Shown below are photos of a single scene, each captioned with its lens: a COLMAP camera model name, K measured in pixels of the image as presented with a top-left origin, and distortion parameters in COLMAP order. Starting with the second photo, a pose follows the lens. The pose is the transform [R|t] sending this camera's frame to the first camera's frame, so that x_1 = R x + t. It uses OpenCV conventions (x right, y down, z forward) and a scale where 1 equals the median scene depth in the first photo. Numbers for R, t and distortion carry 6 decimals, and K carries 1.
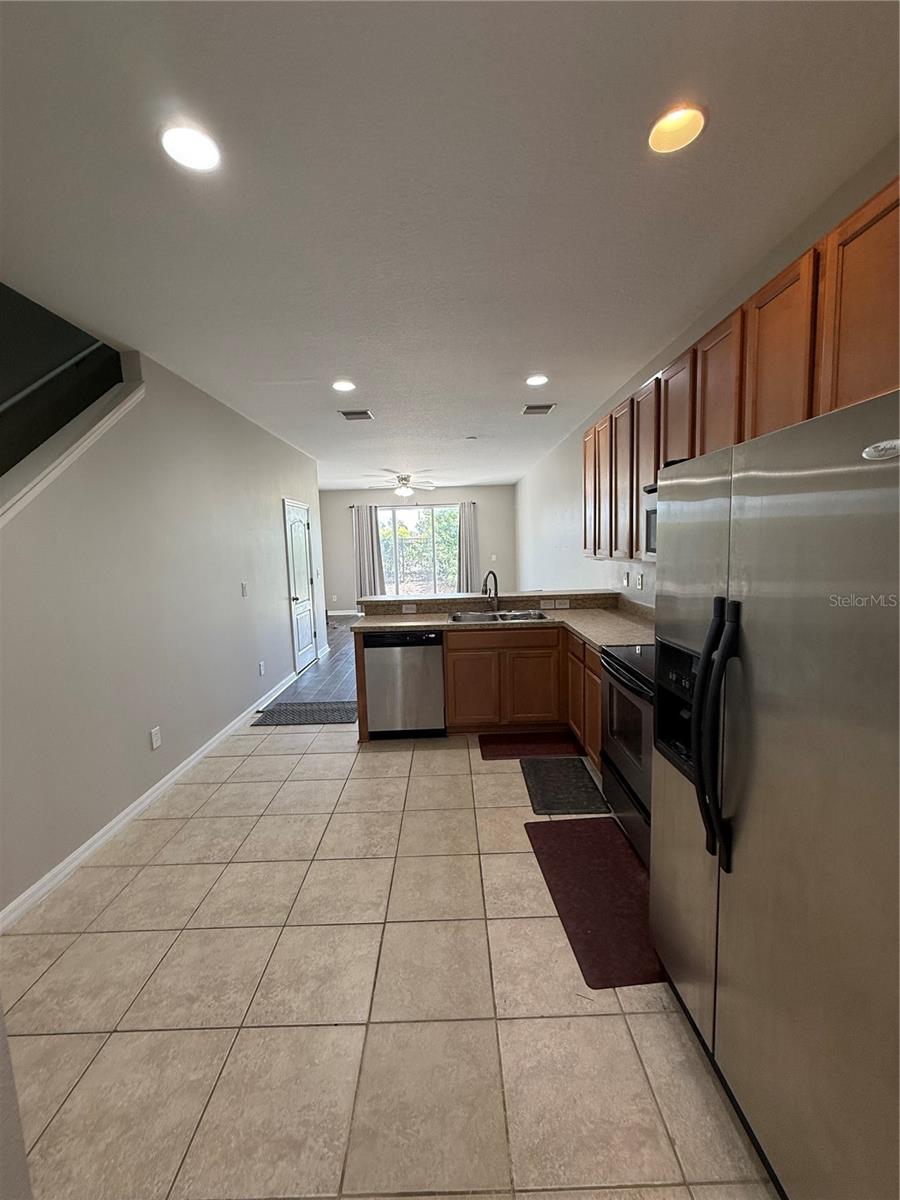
lens RADIAL K [[479.5, 0, 449.1], [0, 479.5, 596.4], [0, 0, 1]] dist [-0.000686, 0.000532]
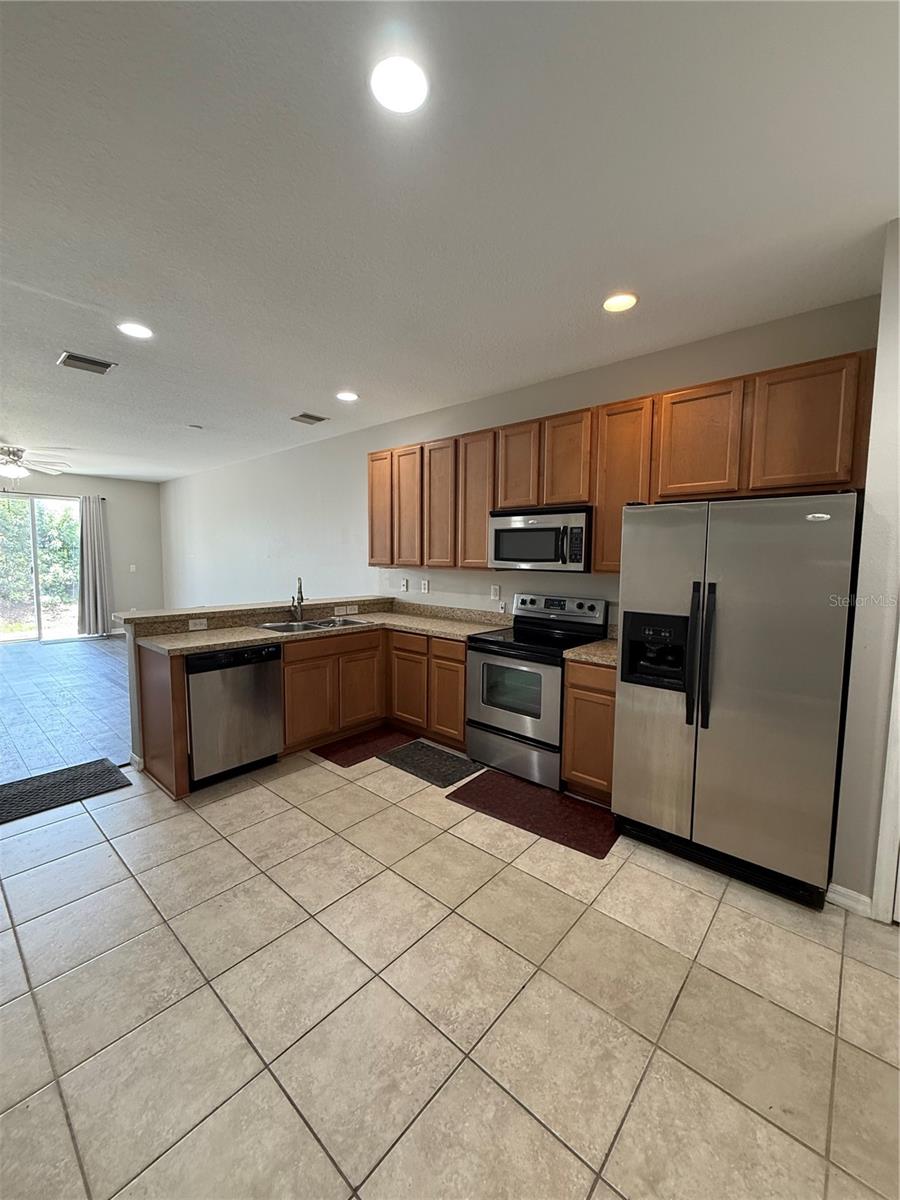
lens RADIAL K [[479.5, 0, 449.1], [0, 479.5, 596.4], [0, 0, 1]] dist [-0.000686, 0.000532]
pose [[0.665043, -0.026472, 0.746336, -0.532645], [0.050569, 0.998674, -0.009638, 0.009766], [-0.745091, 0.044151, 0.665500, 0.175012]]
